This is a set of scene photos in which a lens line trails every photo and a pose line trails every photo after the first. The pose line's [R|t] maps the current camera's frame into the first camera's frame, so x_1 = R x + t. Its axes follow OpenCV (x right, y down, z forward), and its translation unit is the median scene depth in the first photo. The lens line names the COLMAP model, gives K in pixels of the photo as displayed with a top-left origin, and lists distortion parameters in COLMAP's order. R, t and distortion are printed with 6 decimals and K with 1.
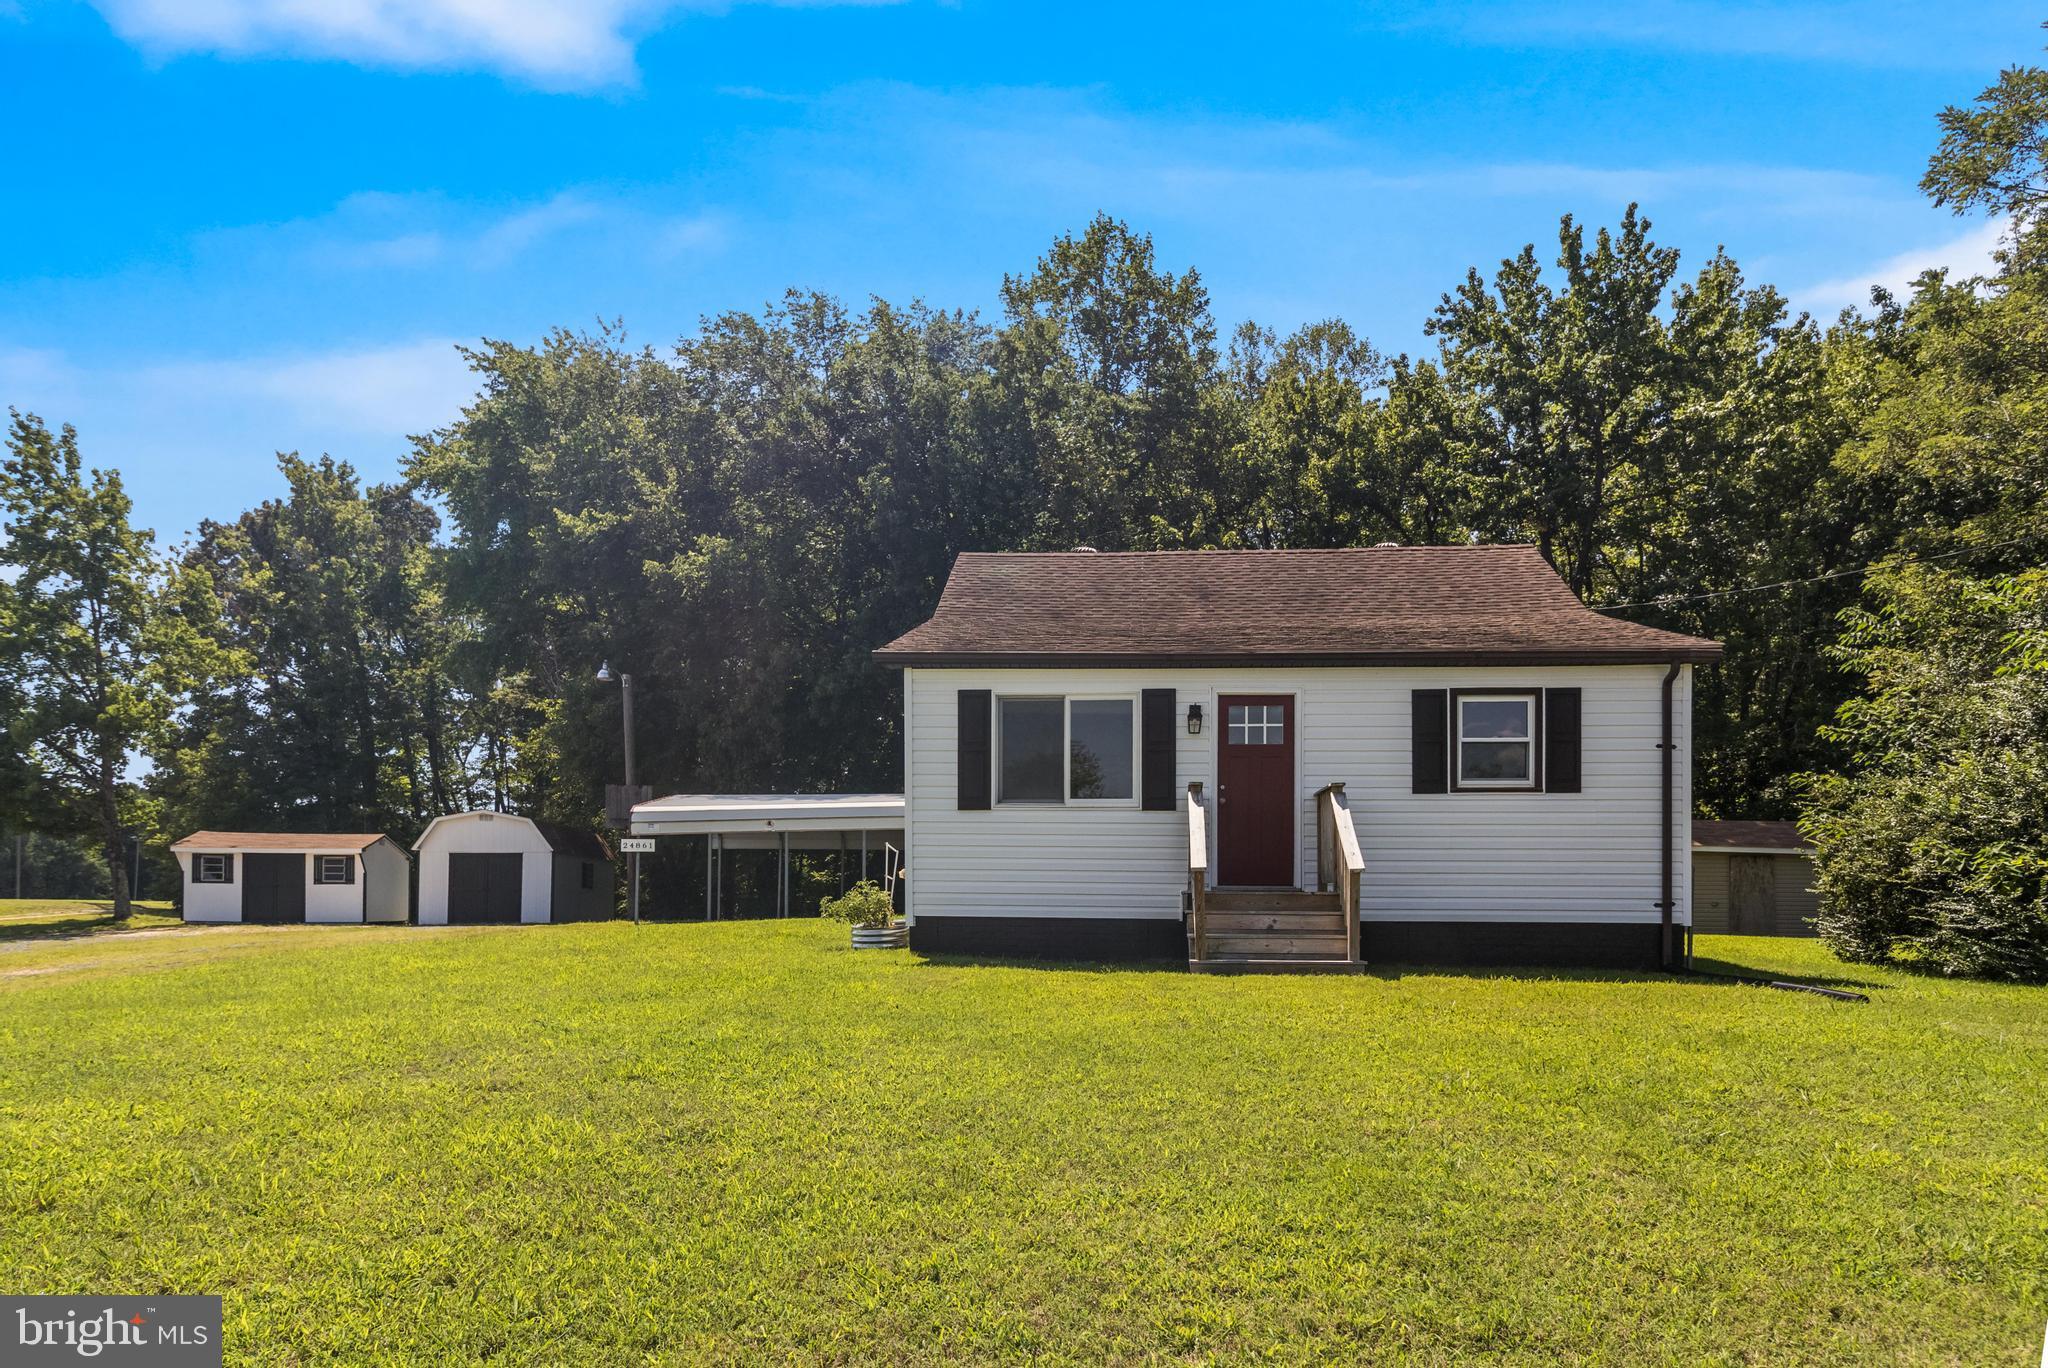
lens RADIAL K [[1222.1, 0, 1024.2], [0, 1222.1, 687.6], [0, 0, 1]] dist [0.001050, -0.003476]
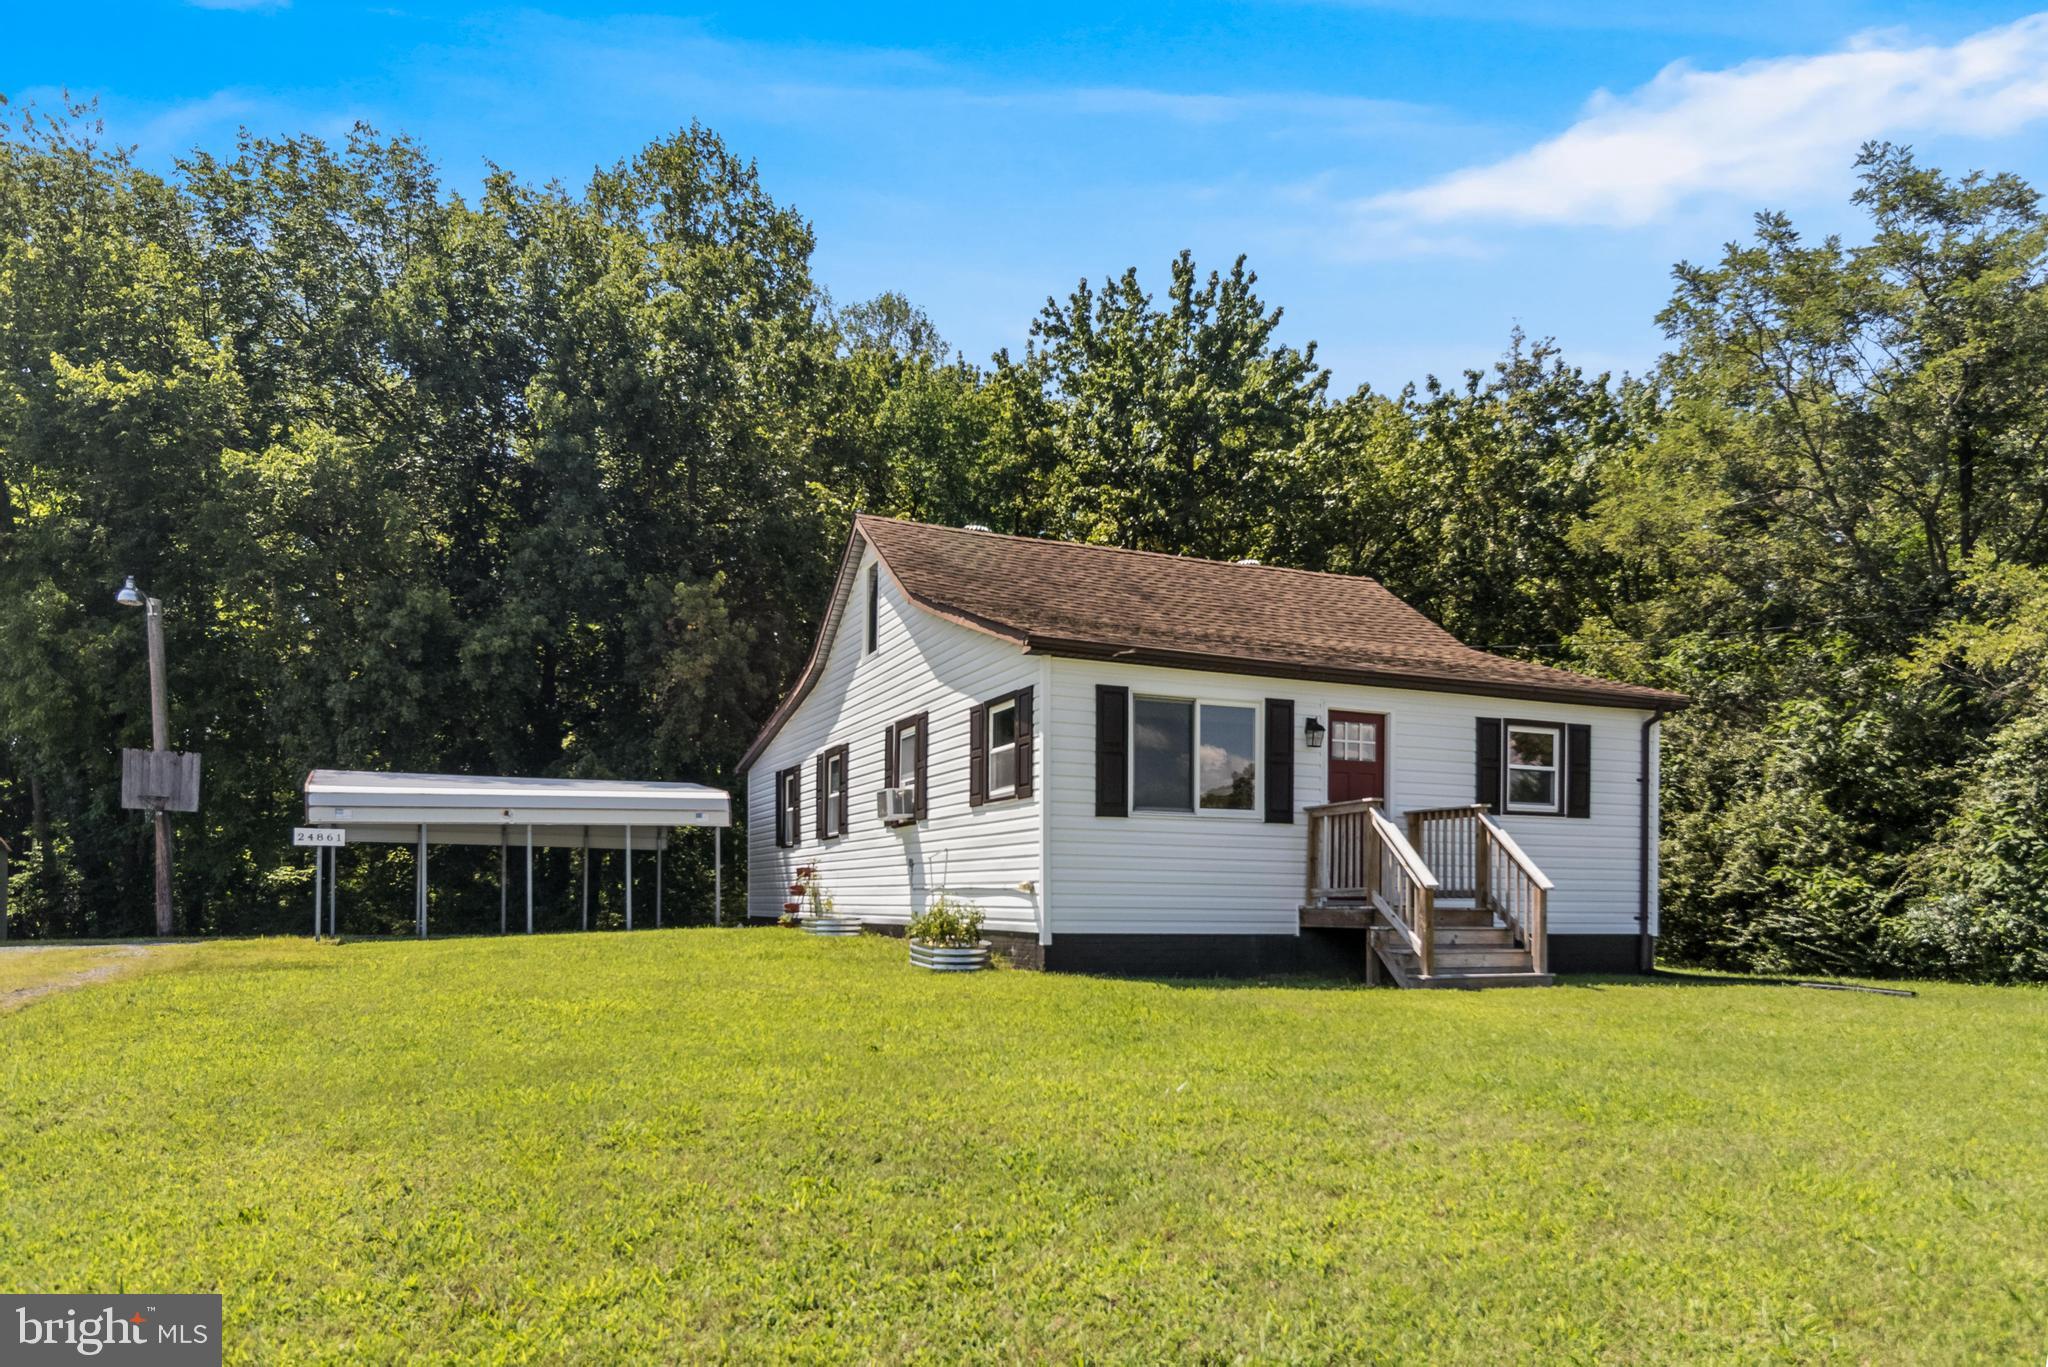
lens RADIAL K [[1331.1, 0, 1024.1], [0, 1331.1, 682.0], [0, 0, 1]] dist [-0.003179, 0.002944]
pose [[0.886863, 0.077182, 0.455541, -0.551029], [-0.080522, 0.996679, -0.012104, 0.016878], [-0.454962, -0.025946, 0.890133, 0.143792]]
